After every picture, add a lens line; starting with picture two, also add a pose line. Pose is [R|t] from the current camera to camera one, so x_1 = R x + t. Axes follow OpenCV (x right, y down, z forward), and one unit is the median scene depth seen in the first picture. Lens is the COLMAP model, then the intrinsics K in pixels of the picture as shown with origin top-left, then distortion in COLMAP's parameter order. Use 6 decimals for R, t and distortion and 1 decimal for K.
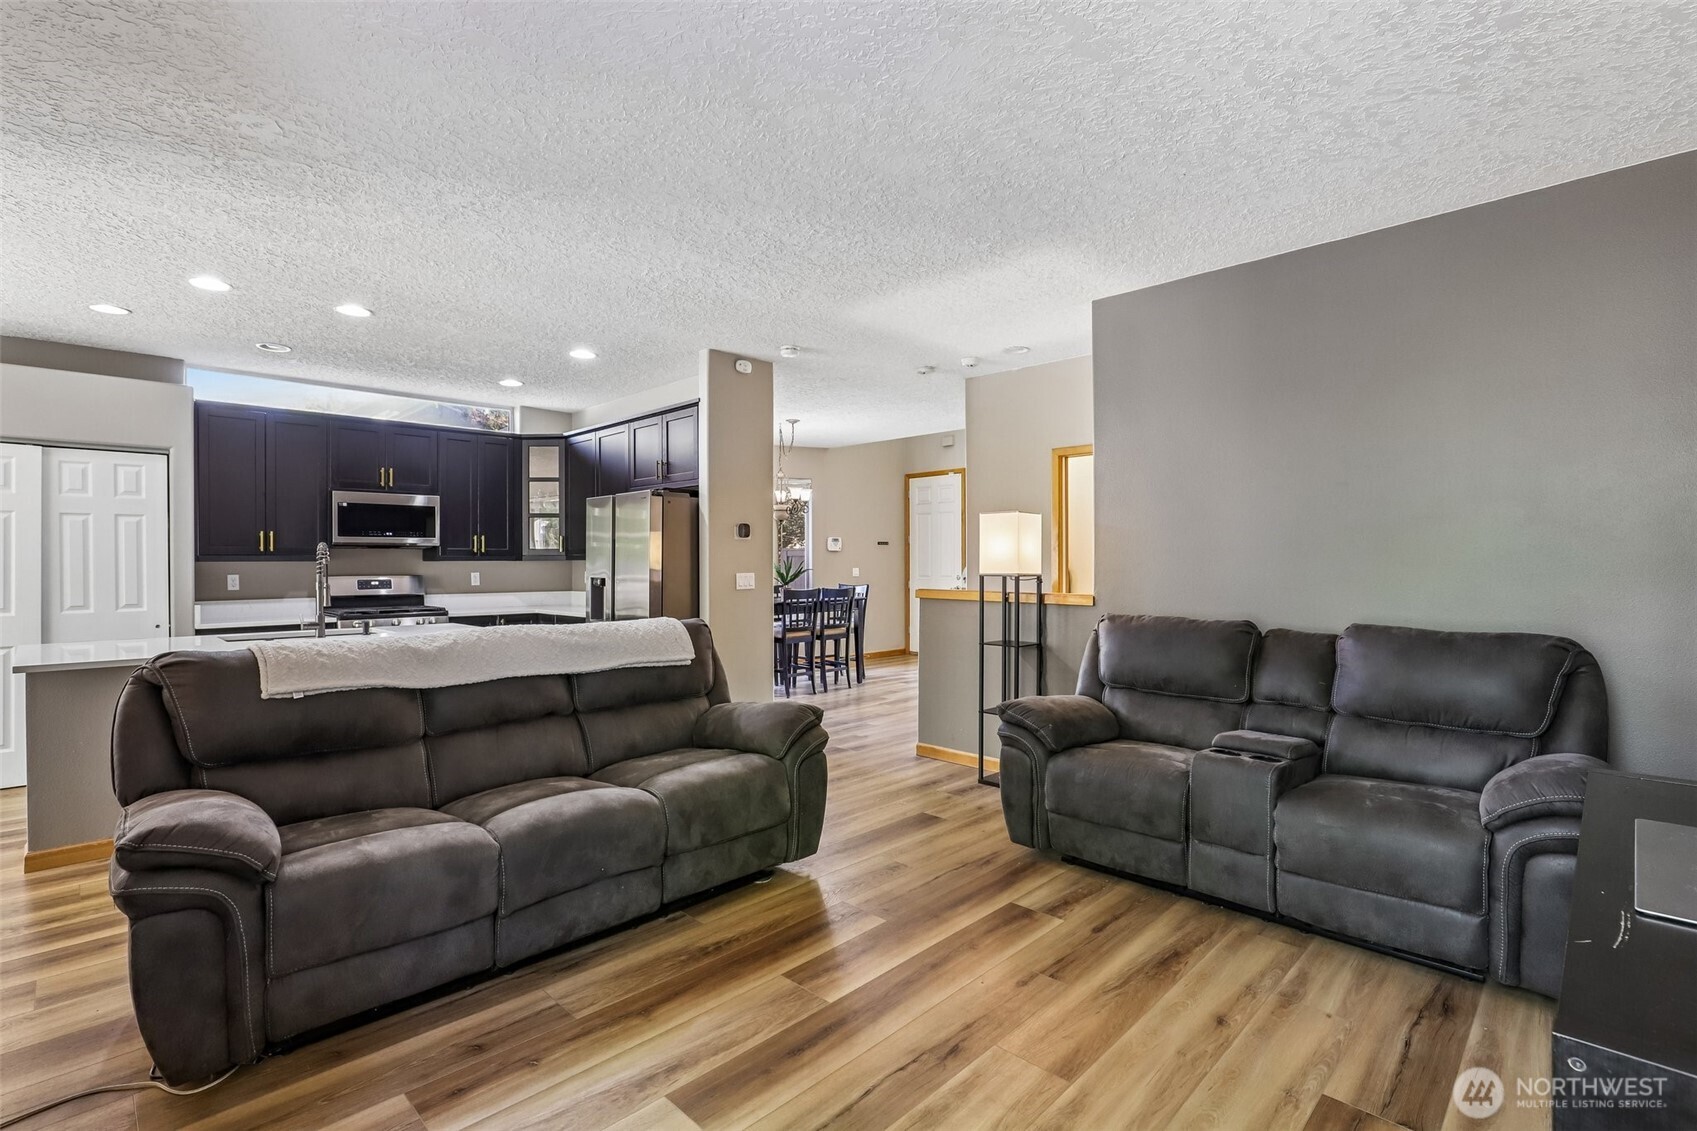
lens RADIAL K [[786.7, 0, 836.3], [0, 786.7, 565.6], [0, 0, 1]] dist [-0.017221, 0.000466]
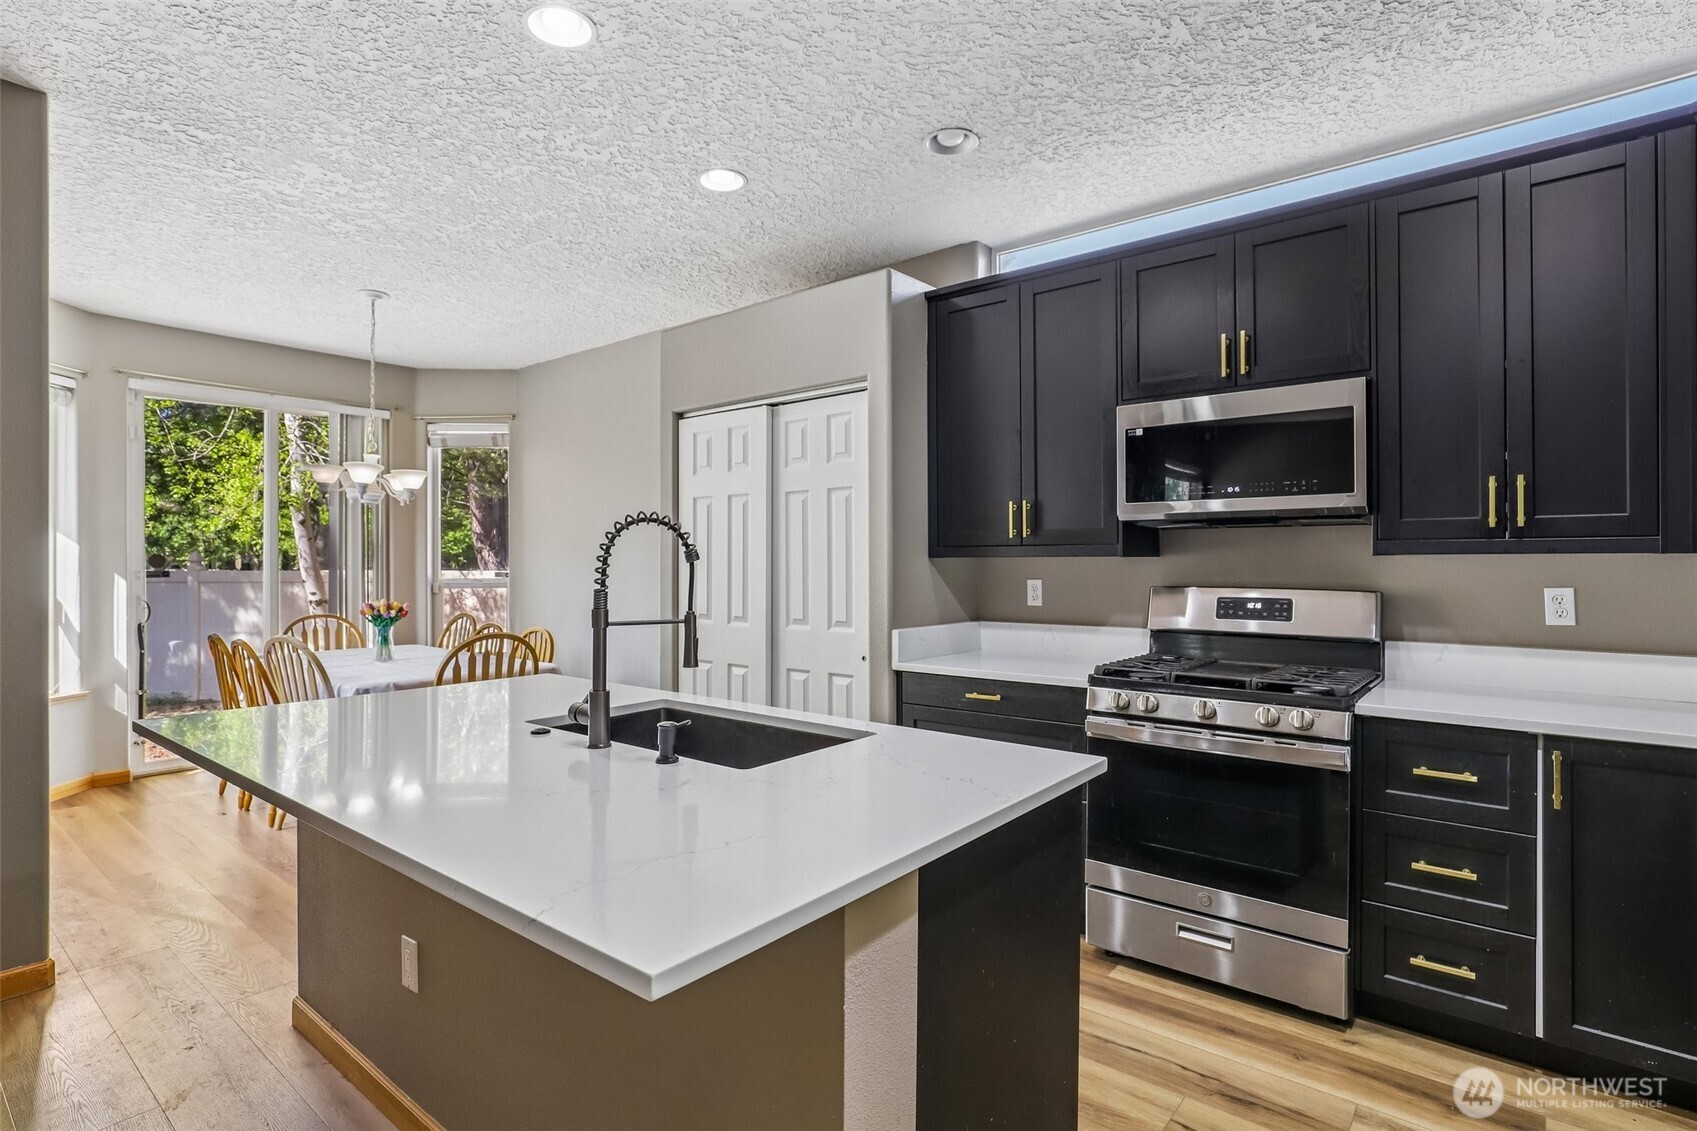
lens RADIAL K [[843.5, 0, 839.6], [0, 843.5, 557.2], [0, 0, 1]] dist [-0.001842, 0.000938]
pose [[0.097408, -0.000415, -0.995244, -0.322297], [-0.001811, 0.999998, -0.000595, -0.008952], [0.995243, 0.001860, 0.097407, 1.619818]]
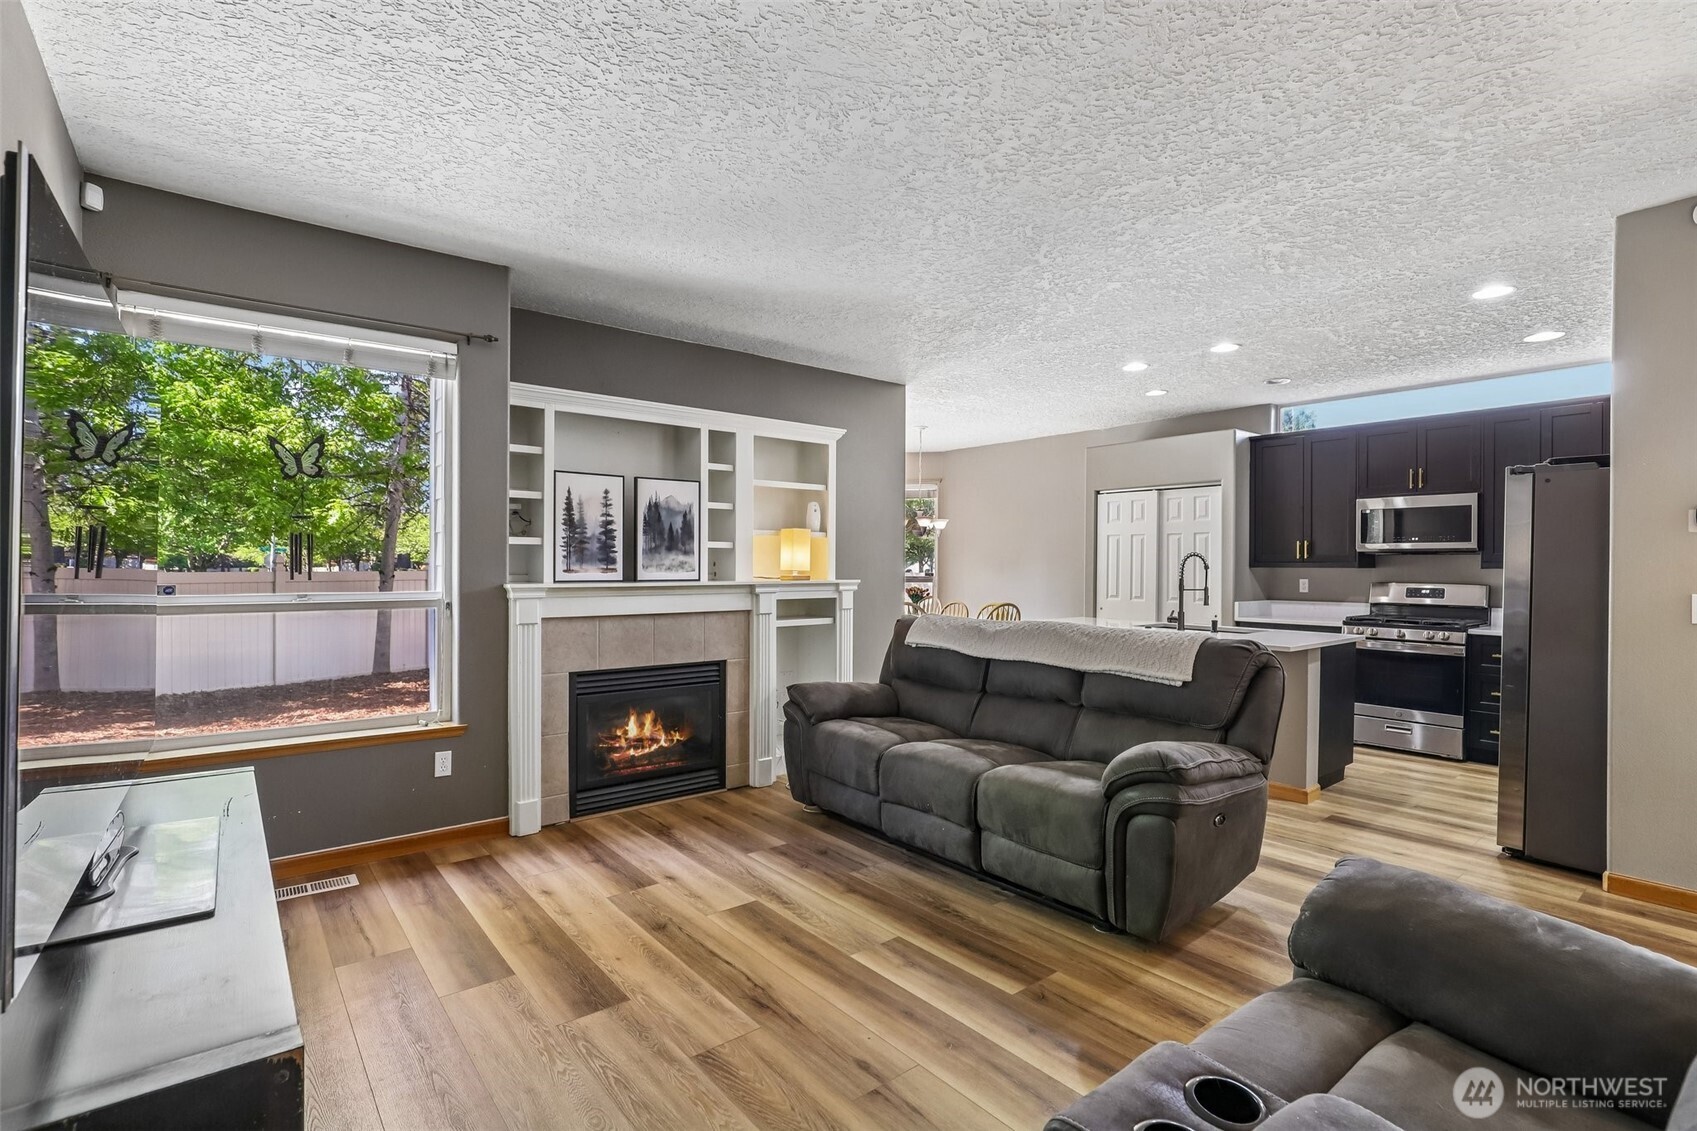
lens RADIAL K [[786.7, 0, 846.6], [0, 786.7, 575.6], [0, 0, 1]] dist [-0.017221, 0.000466]
pose [[-0.100912, 0.015843, -0.994769, 0.919018], [-0.008572, 0.999822, 0.016793, -0.014003], [0.994858, 0.010221, -0.100758, 0.902272]]
